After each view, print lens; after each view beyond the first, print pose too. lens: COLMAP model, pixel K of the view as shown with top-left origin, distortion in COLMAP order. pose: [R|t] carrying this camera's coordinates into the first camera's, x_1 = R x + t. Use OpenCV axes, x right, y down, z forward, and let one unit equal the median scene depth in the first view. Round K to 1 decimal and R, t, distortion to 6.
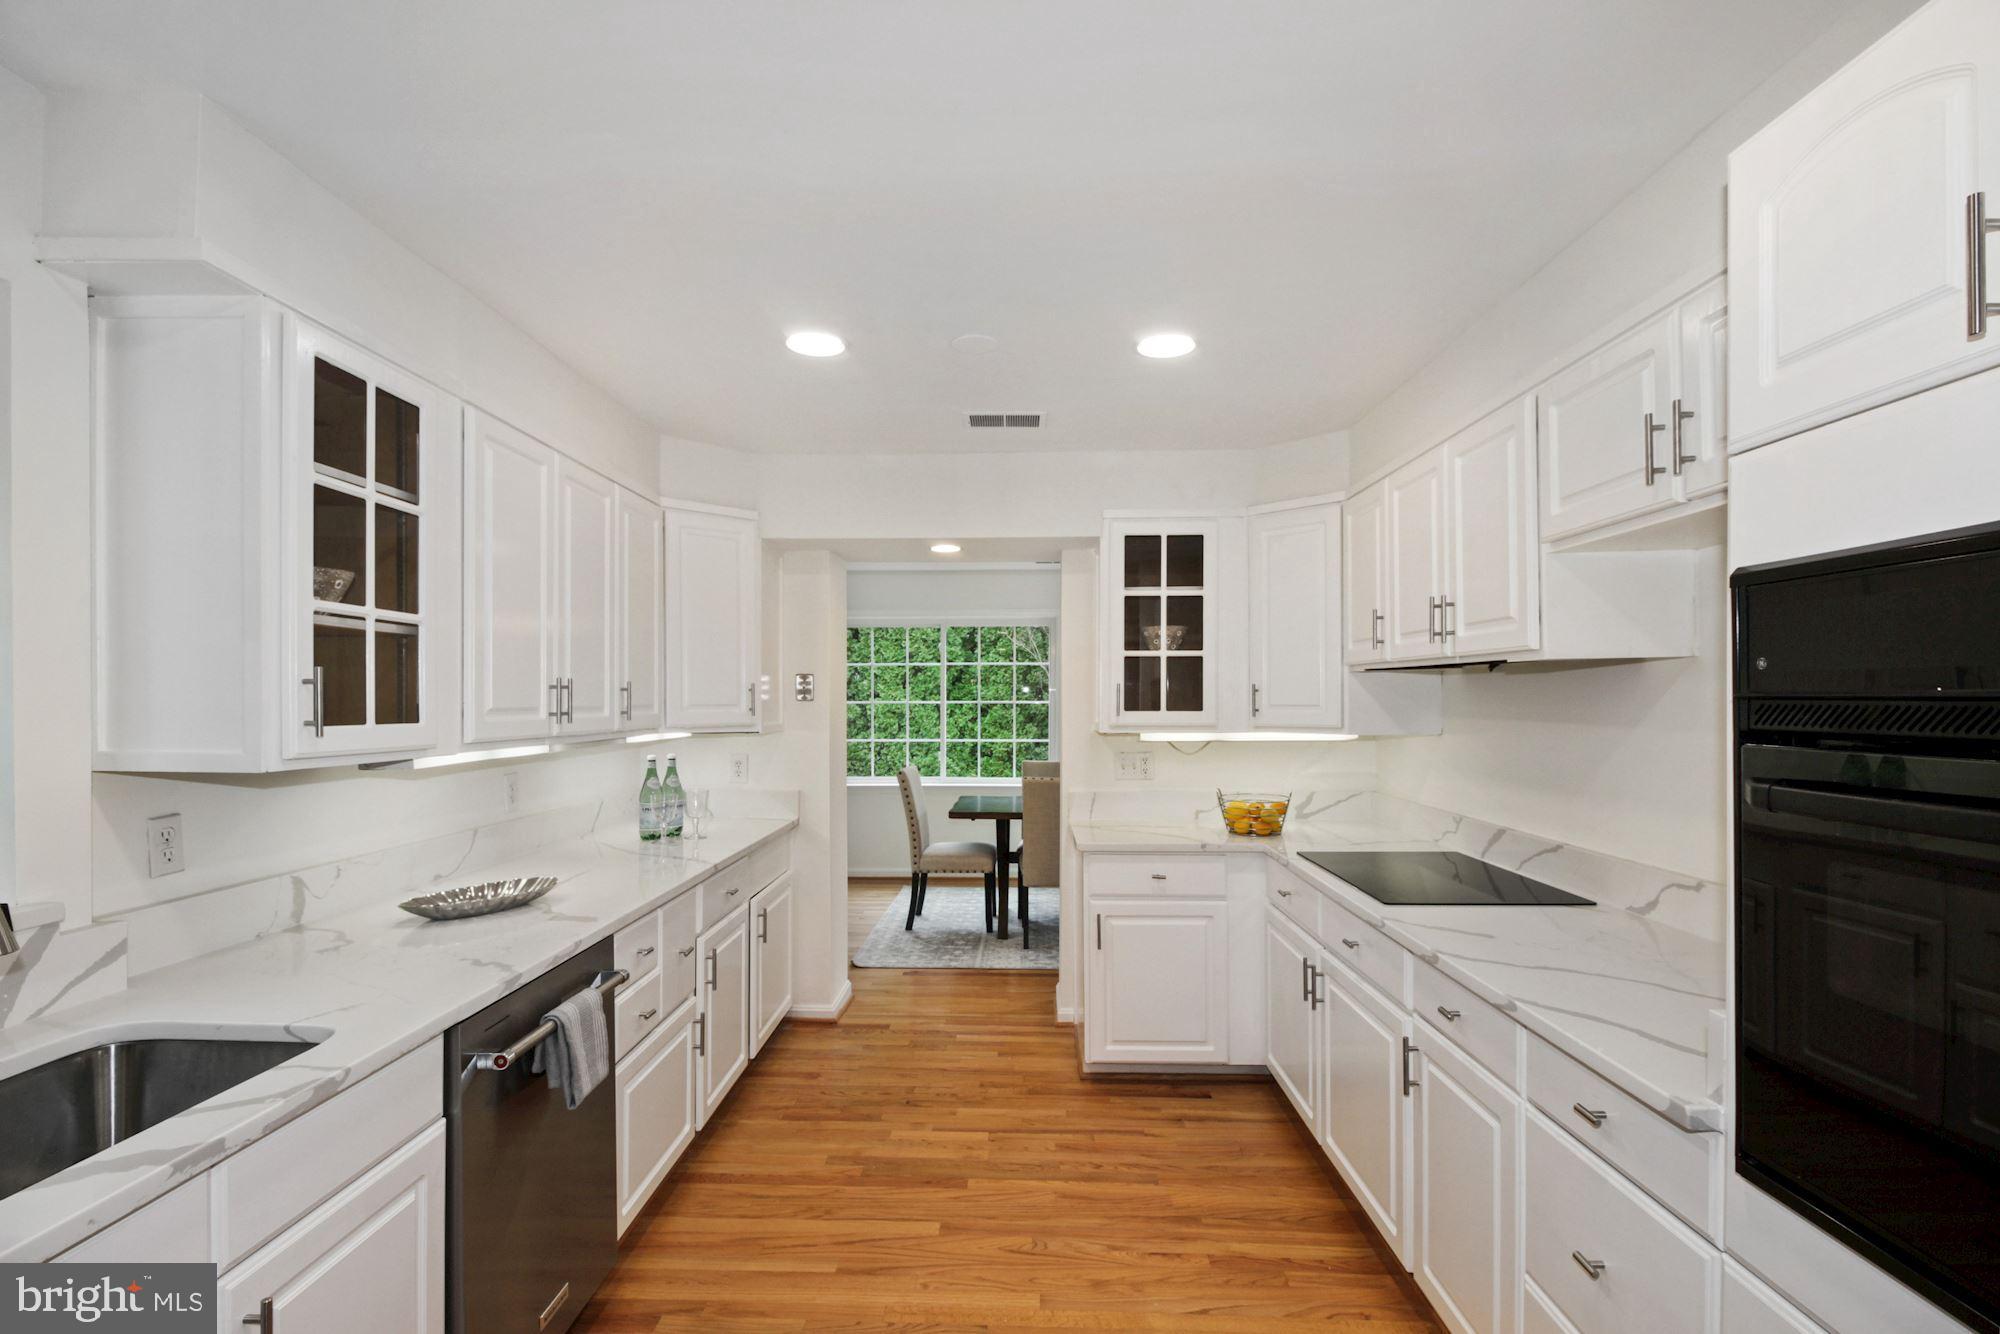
lens RADIAL K [[931.0, 0, 1022.3], [0, 931.0, 701.0], [0, 0, 1]] dist [0.007163, -0.004202]
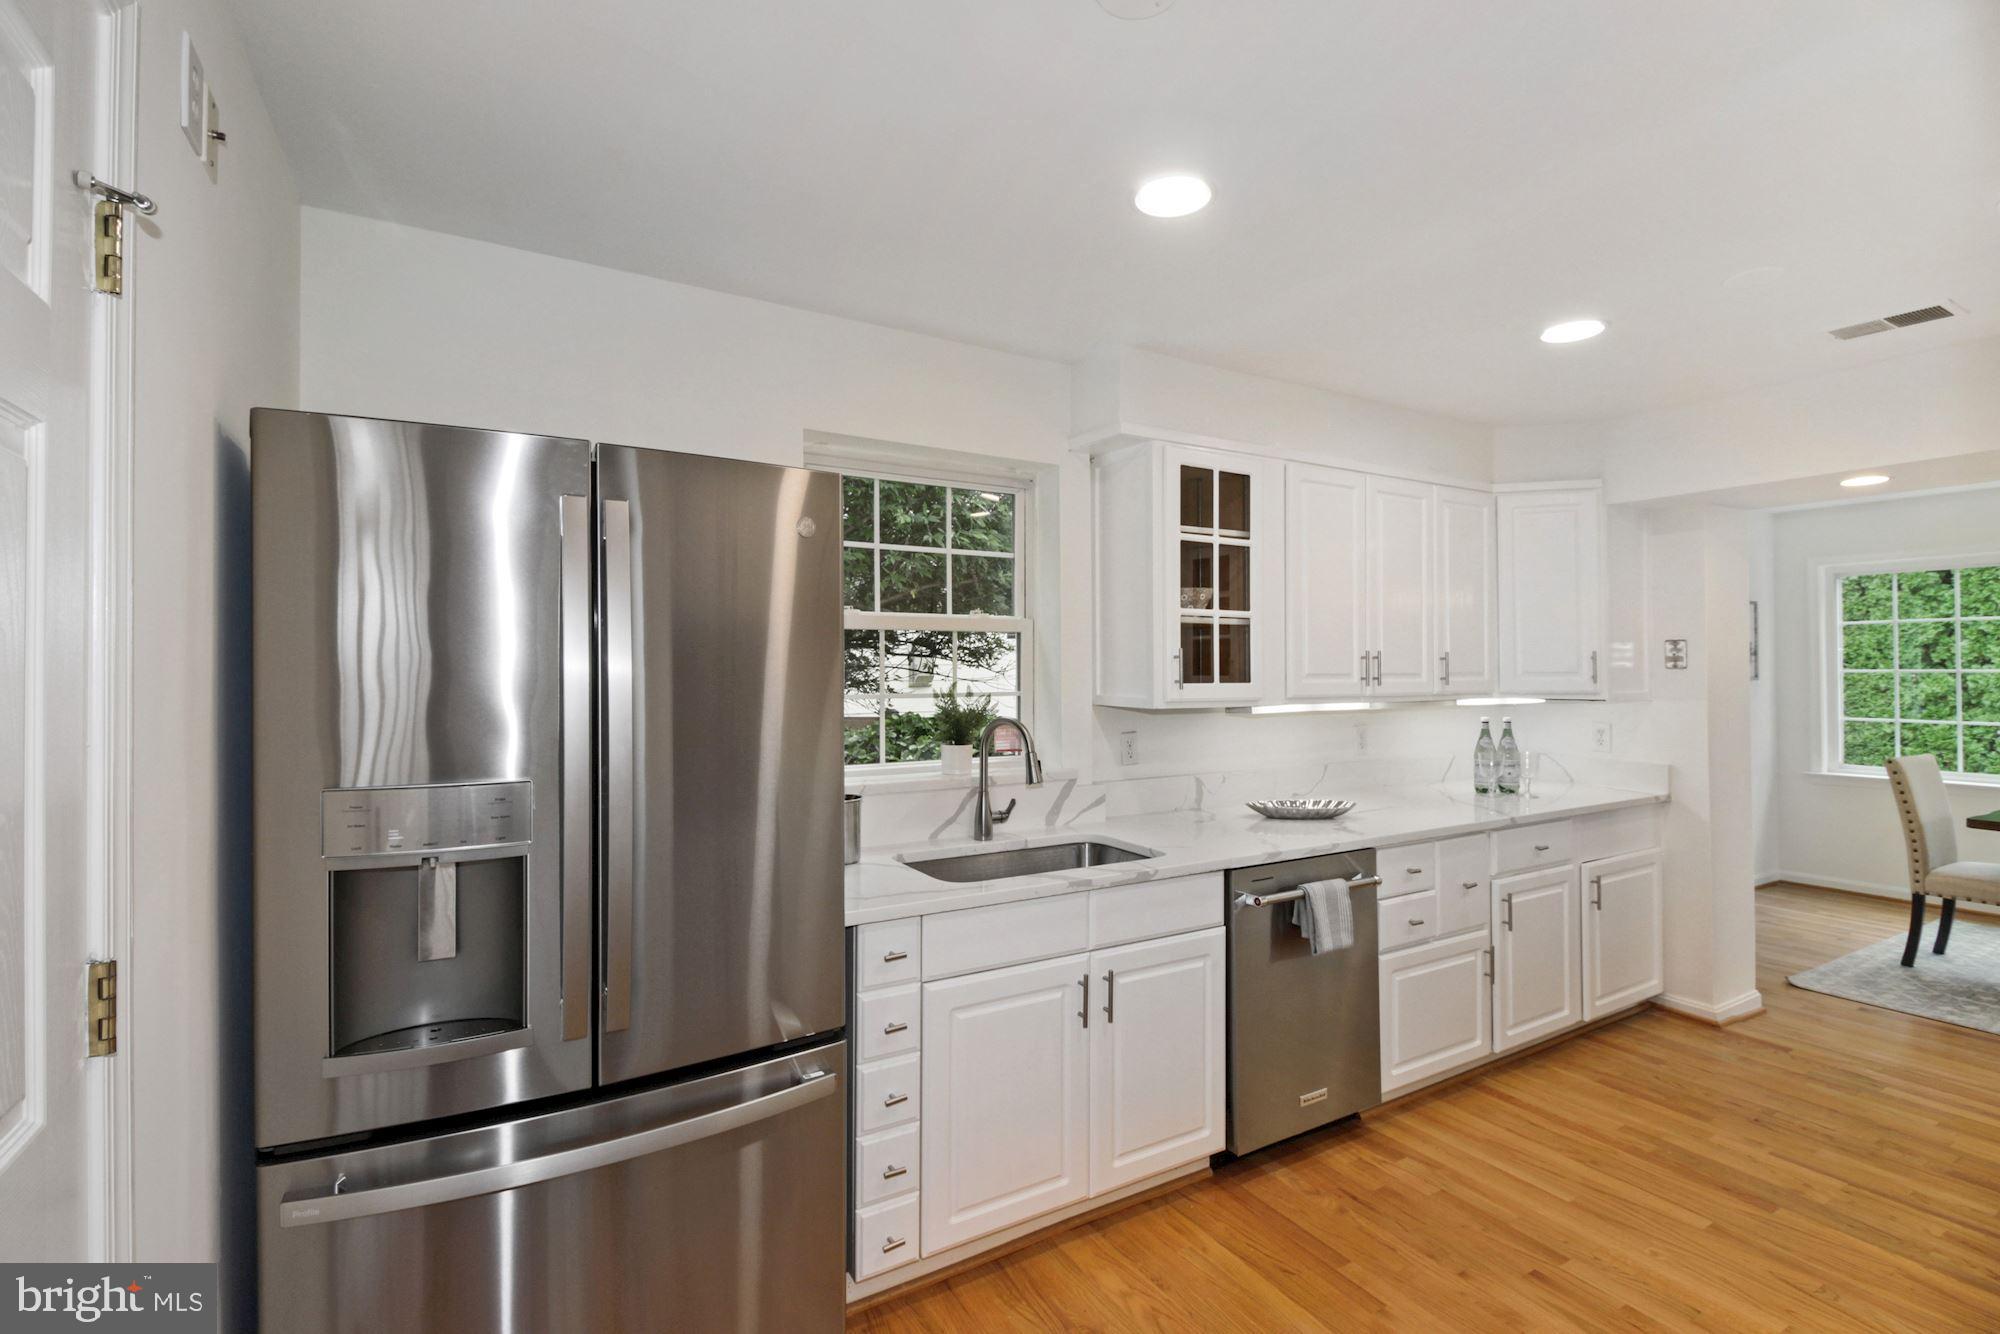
lens RADIAL K [[931.0, 0, 1001.8], [0, 931.0, 663.7], [0, 0, 1]] dist [0.007163, -0.004202]
pose [[0.527782, -0.004269, -0.849369, 0.307921], [-0.001279, 0.999982, -0.005821, 0.001358], [0.849379, 0.004159, 0.527767, -0.100747]]
